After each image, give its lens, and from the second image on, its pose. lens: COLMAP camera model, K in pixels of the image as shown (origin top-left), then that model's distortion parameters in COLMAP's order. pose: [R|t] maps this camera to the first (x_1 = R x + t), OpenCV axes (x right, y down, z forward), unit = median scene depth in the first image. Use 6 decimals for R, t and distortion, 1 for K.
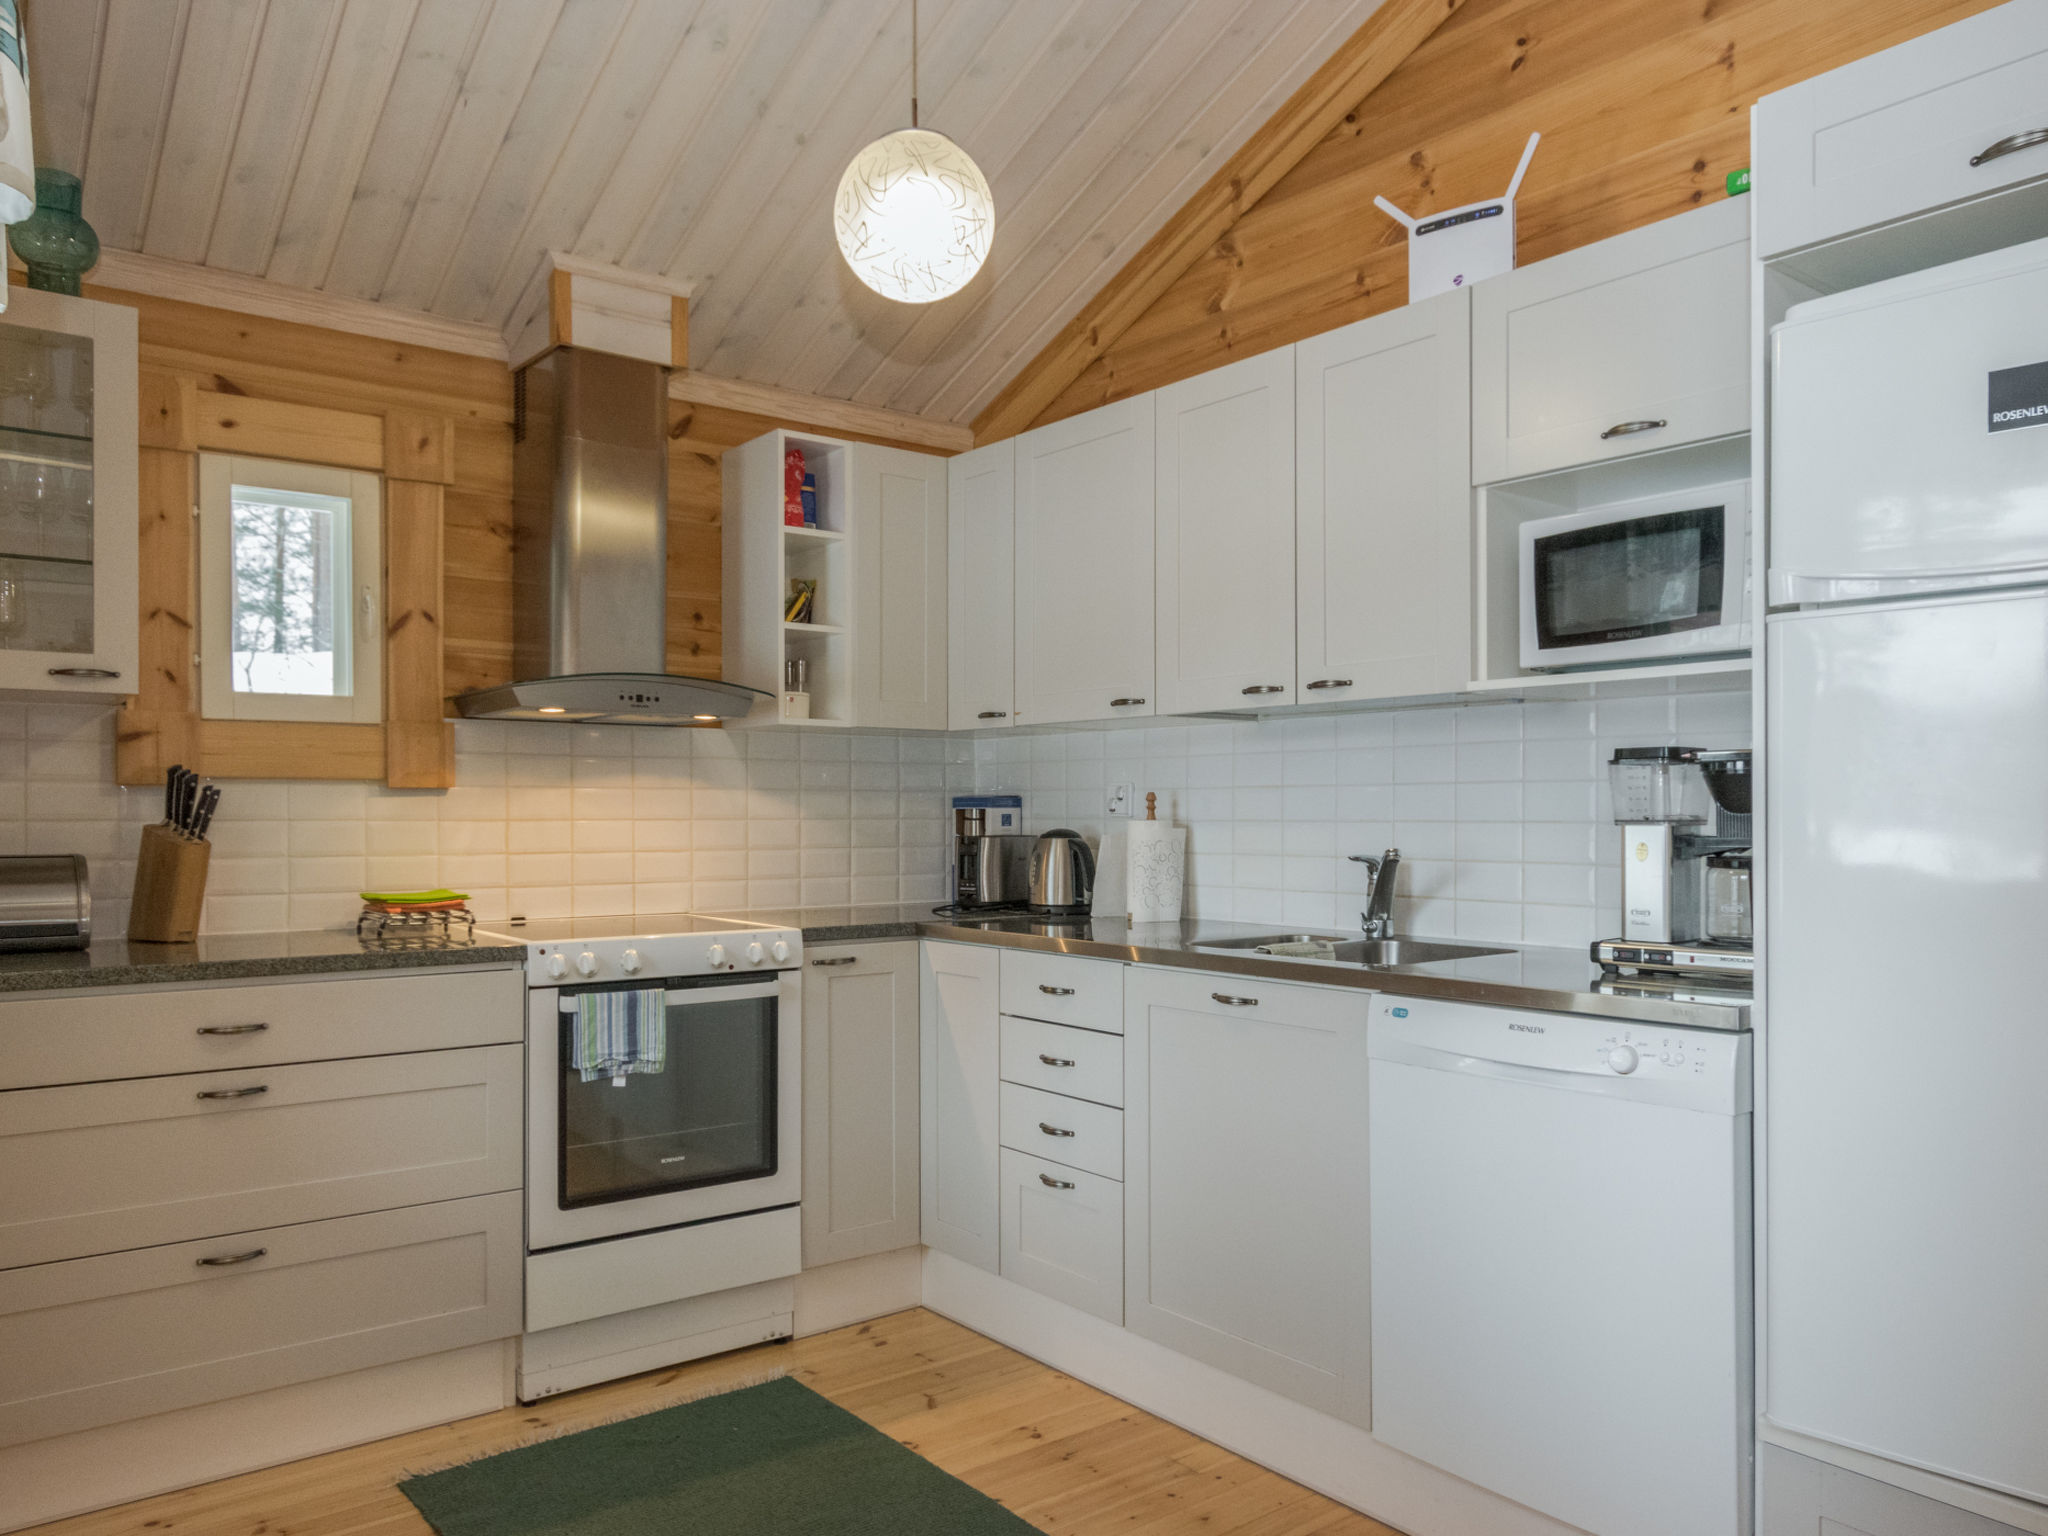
lens RADIAL K [[1484.8, 0, 1021.1], [0, 1484.8, 783.6], [0, 0, 1]] dist [-0.005123, -0.000020]
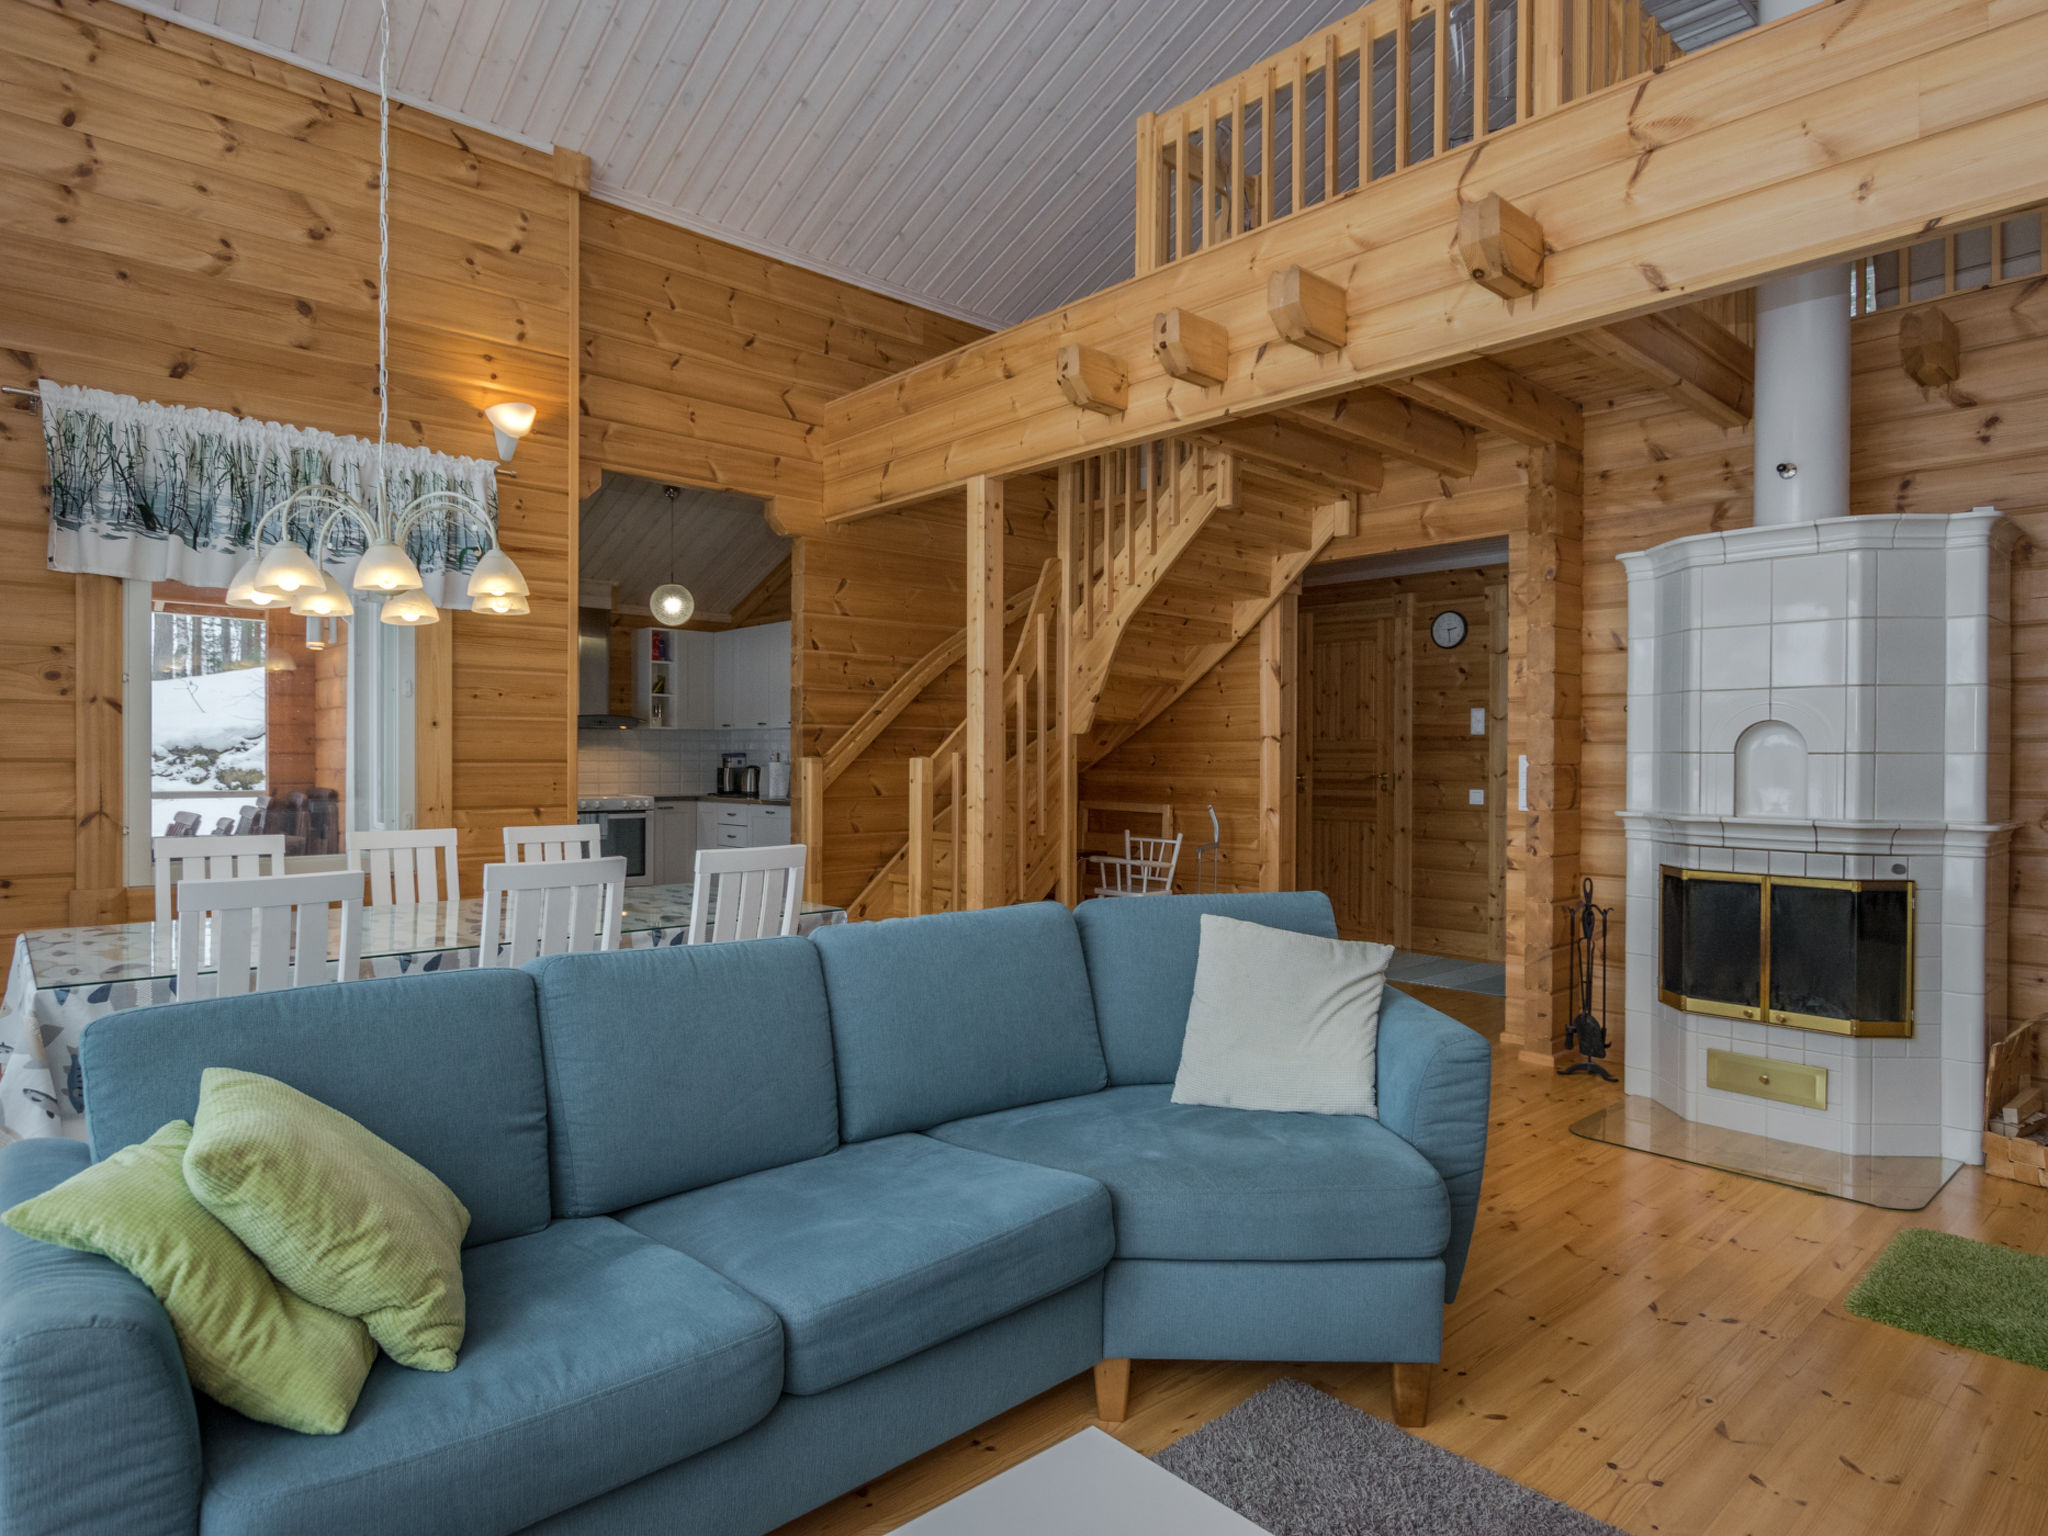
lens RADIAL K [[1171.4, 0, 1024.9], [0, 1171.4, 759.6], [0, 0, 1]] dist [-0.000952, -0.000324]
pose [[0.996910, 0.002538, 0.078513, 0.379195], [-0.004404, 0.999712, 0.023603, -0.036130], [-0.078430, -0.023876, 0.996634, -1.313565]]
